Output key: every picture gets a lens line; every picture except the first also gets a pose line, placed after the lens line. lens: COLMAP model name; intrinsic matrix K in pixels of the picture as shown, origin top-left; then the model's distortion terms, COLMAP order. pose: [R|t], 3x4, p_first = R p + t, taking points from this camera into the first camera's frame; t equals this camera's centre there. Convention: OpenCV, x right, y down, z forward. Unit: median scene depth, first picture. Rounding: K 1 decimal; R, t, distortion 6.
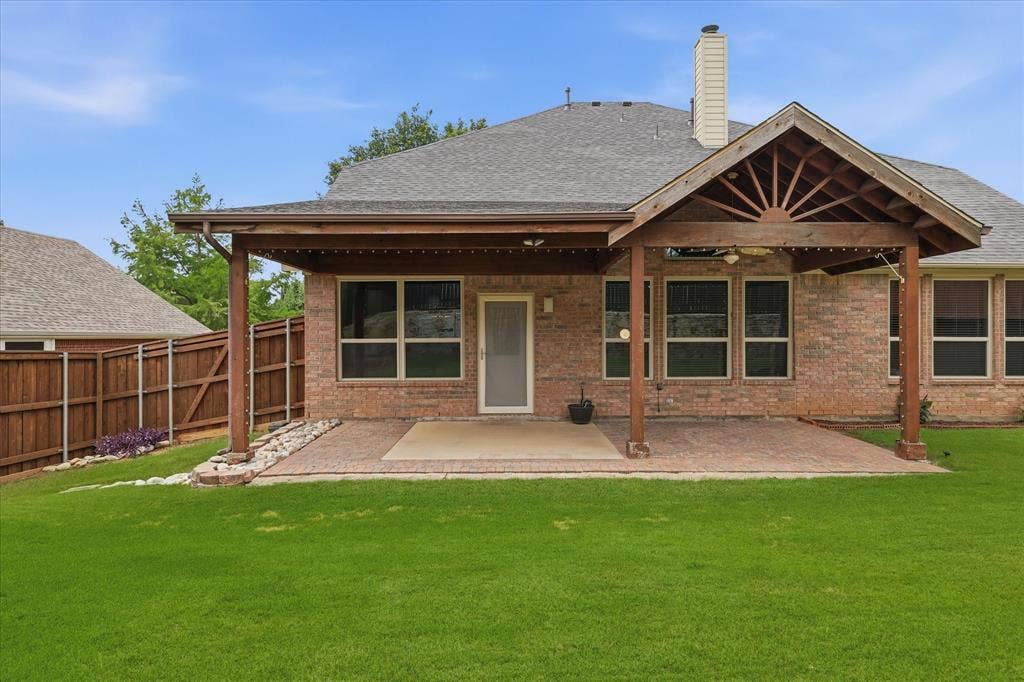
lens RADIAL K [[570.5, 0, 512.9], [0, 570.5, 333.8], [0, 0, 1]] dist [0.007863, 0.001553]
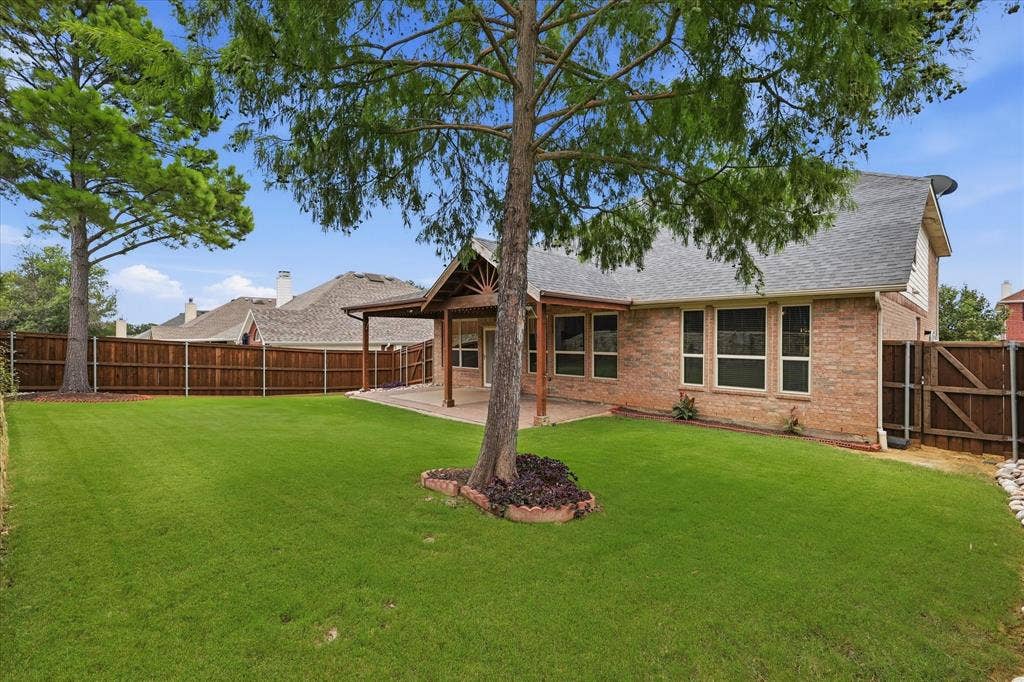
lens RADIAL K [[457.6, 0, 512.5], [0, 457.6, 343.8], [0, 0, 1]] dist [0.000151, 0.000760]
pose [[0.658604, 0.008051, -0.752447, 1.238938], [-0.018314, 0.999818, -0.005331, -0.004647], [0.752267, 0.017291, 0.658632, 0.000964]]
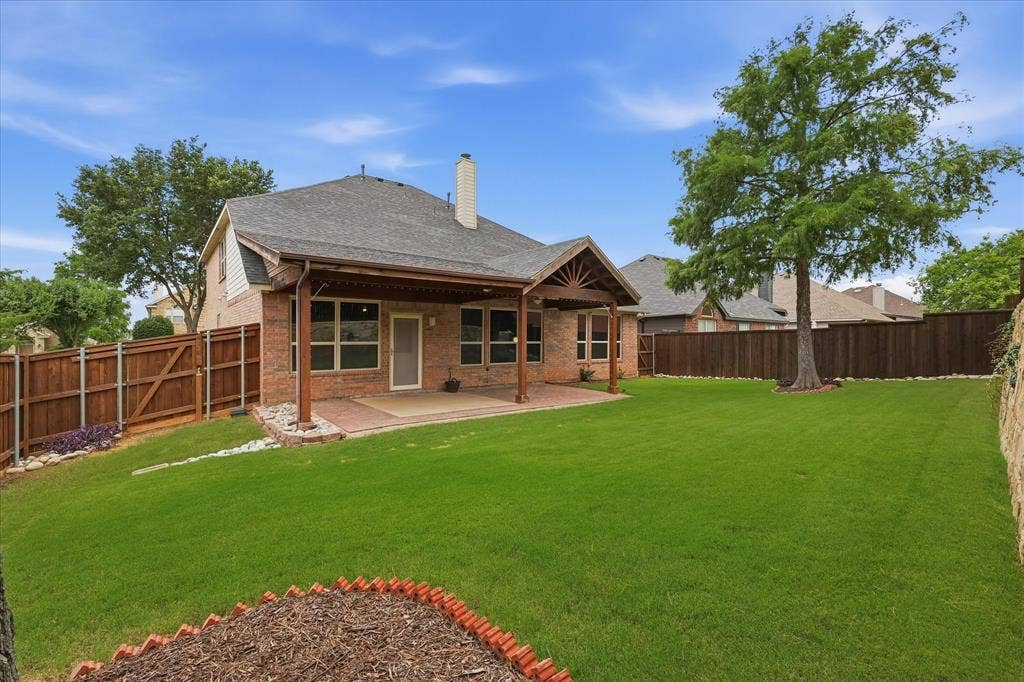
lens RADIAL K [[410.2, 0, 503.4], [0, 410.2, 341.3], [0, 0, 1]] dist [0.010228, -0.000048]
pose [[0.822386, 0.000594, 0.568929, -0.437541], [-0.003957, 0.999981, 0.004676, 0.000363], [-0.568916, -0.006097, 0.822373, -0.082047]]
